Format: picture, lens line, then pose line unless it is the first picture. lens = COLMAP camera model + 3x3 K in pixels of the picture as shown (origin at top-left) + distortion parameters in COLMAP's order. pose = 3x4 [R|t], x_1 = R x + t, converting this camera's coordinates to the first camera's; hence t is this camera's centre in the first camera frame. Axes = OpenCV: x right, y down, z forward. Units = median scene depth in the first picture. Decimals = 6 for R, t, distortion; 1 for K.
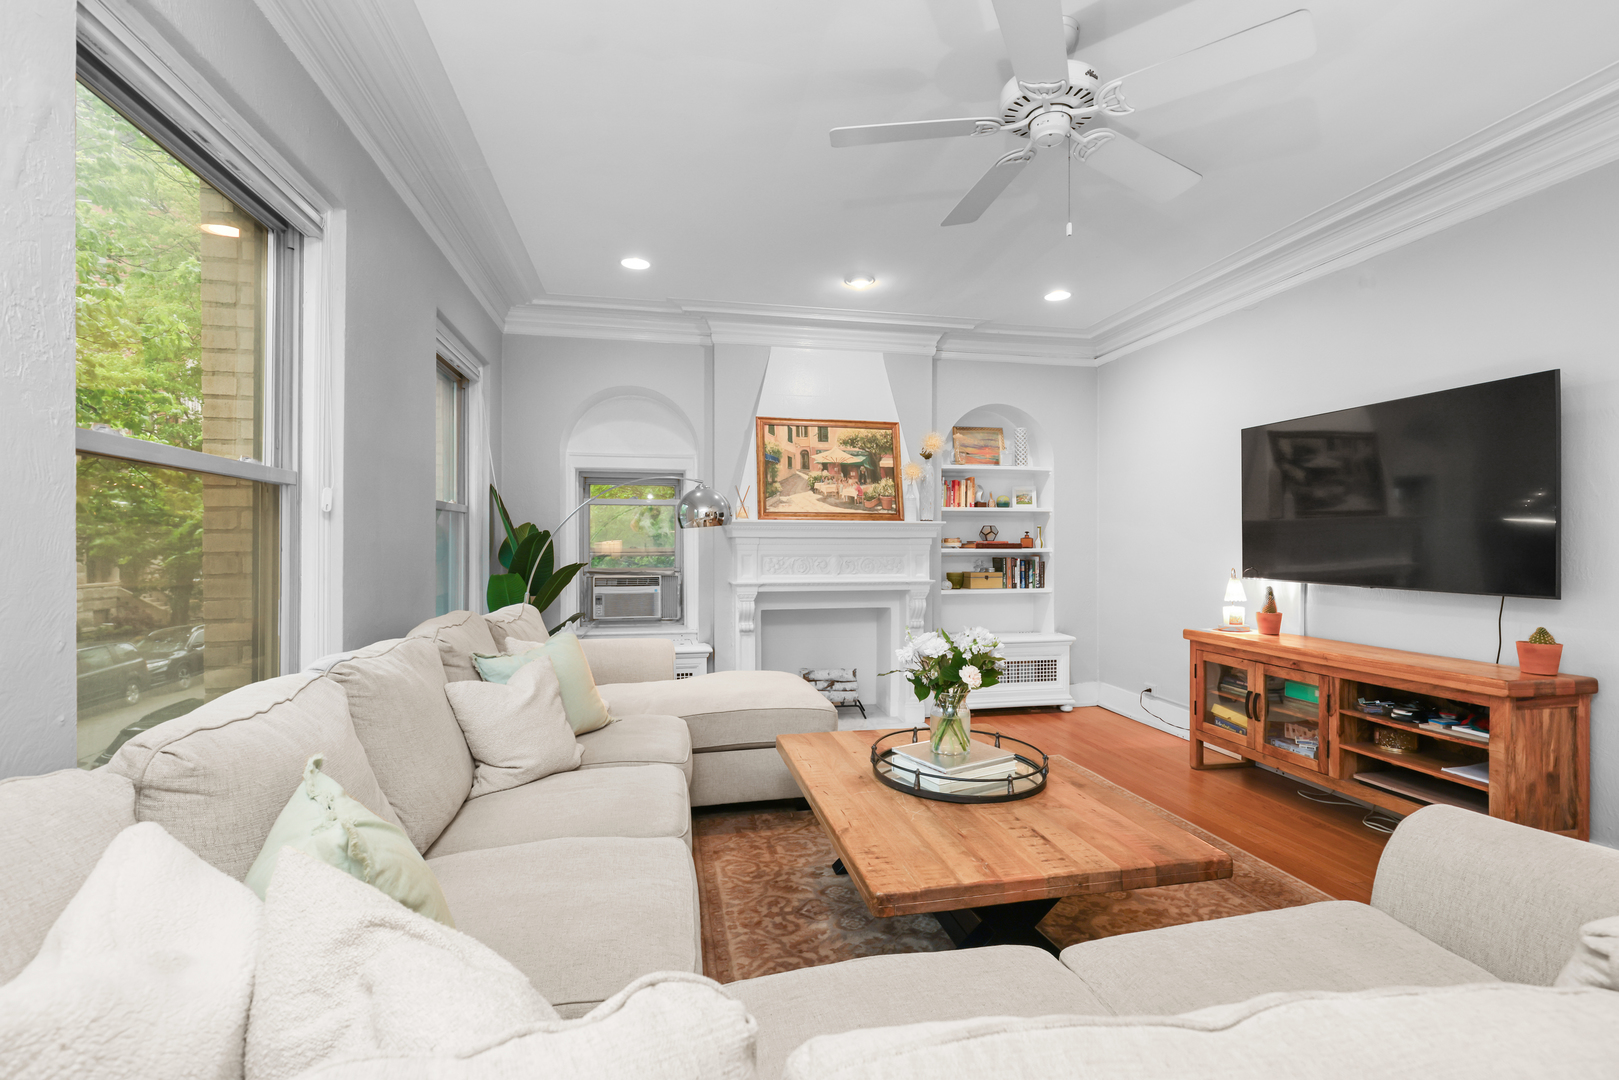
lens RADIAL K [[738.4, 0, 809.5], [0, 738.4, 540.0], [0, 0, 1]] dist [0.004055, 0.000157]
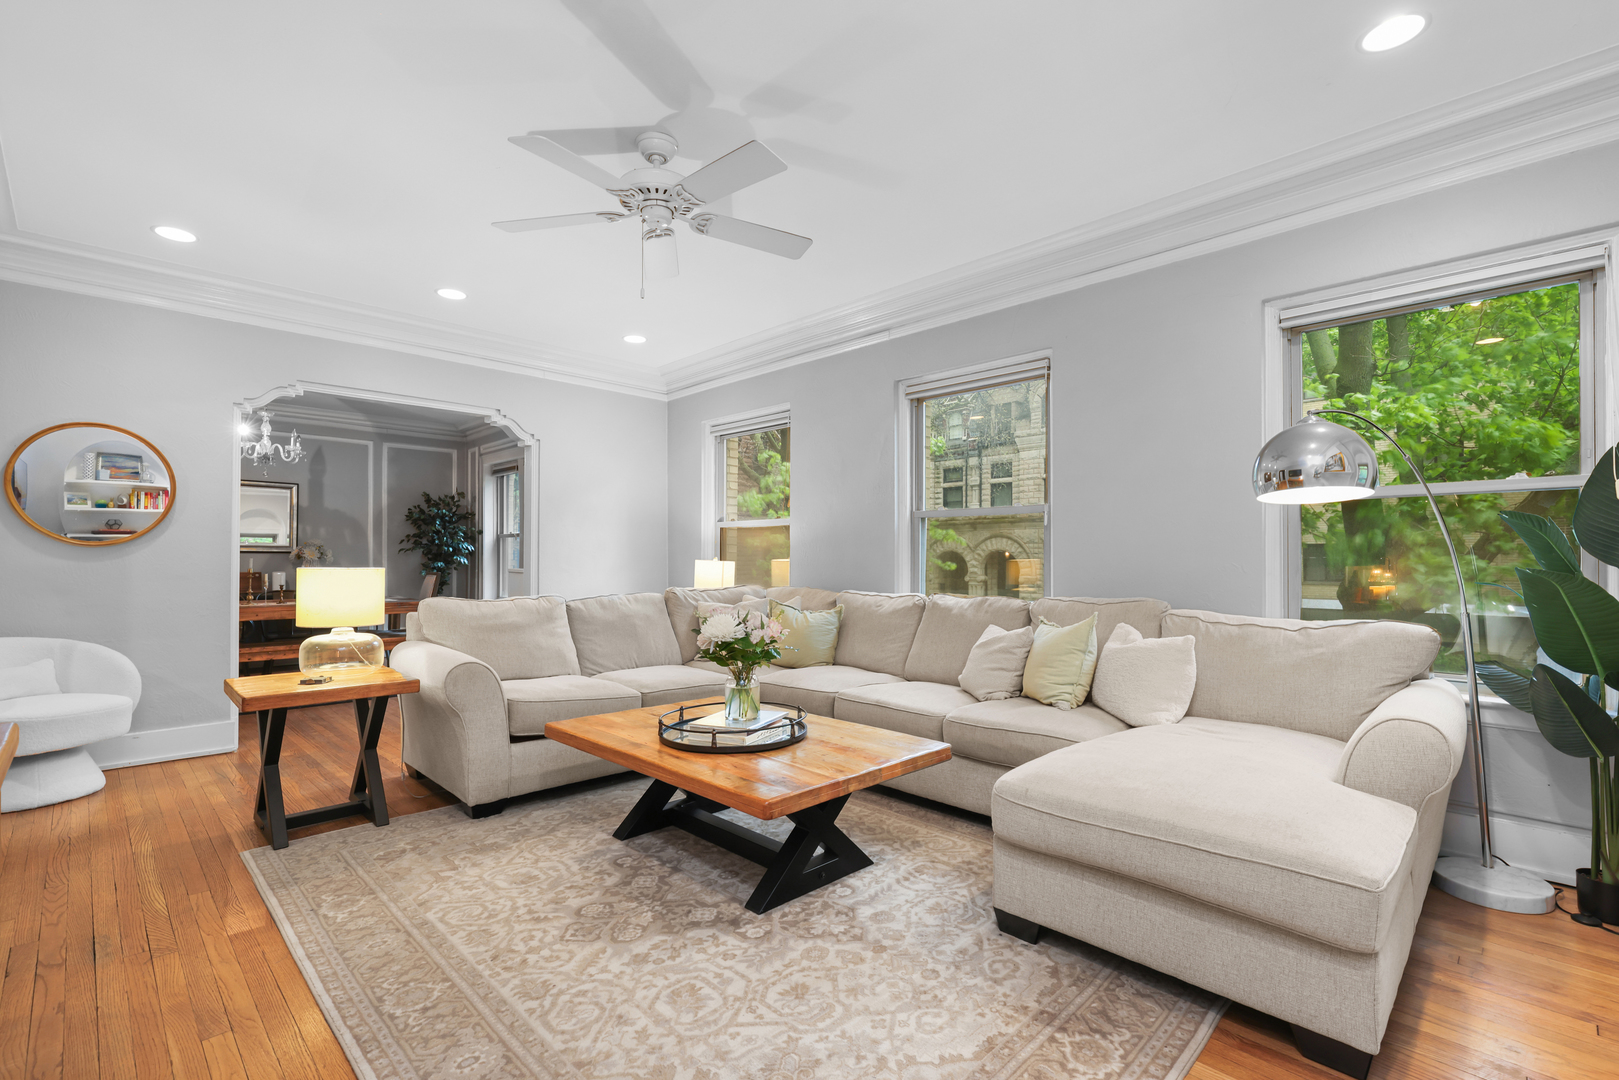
lens RADIAL K [[734.8, 0, 805.4], [0, 734.8, 548.1], [0, 0, 1]] dist [0.002855, 0.000175]
pose [[-0.841297, -0.010592, -0.540469, 0.363712], [0.000111, 0.999805, -0.019767, 0.023913], [0.540573, -0.016690, -0.841131, 0.976043]]
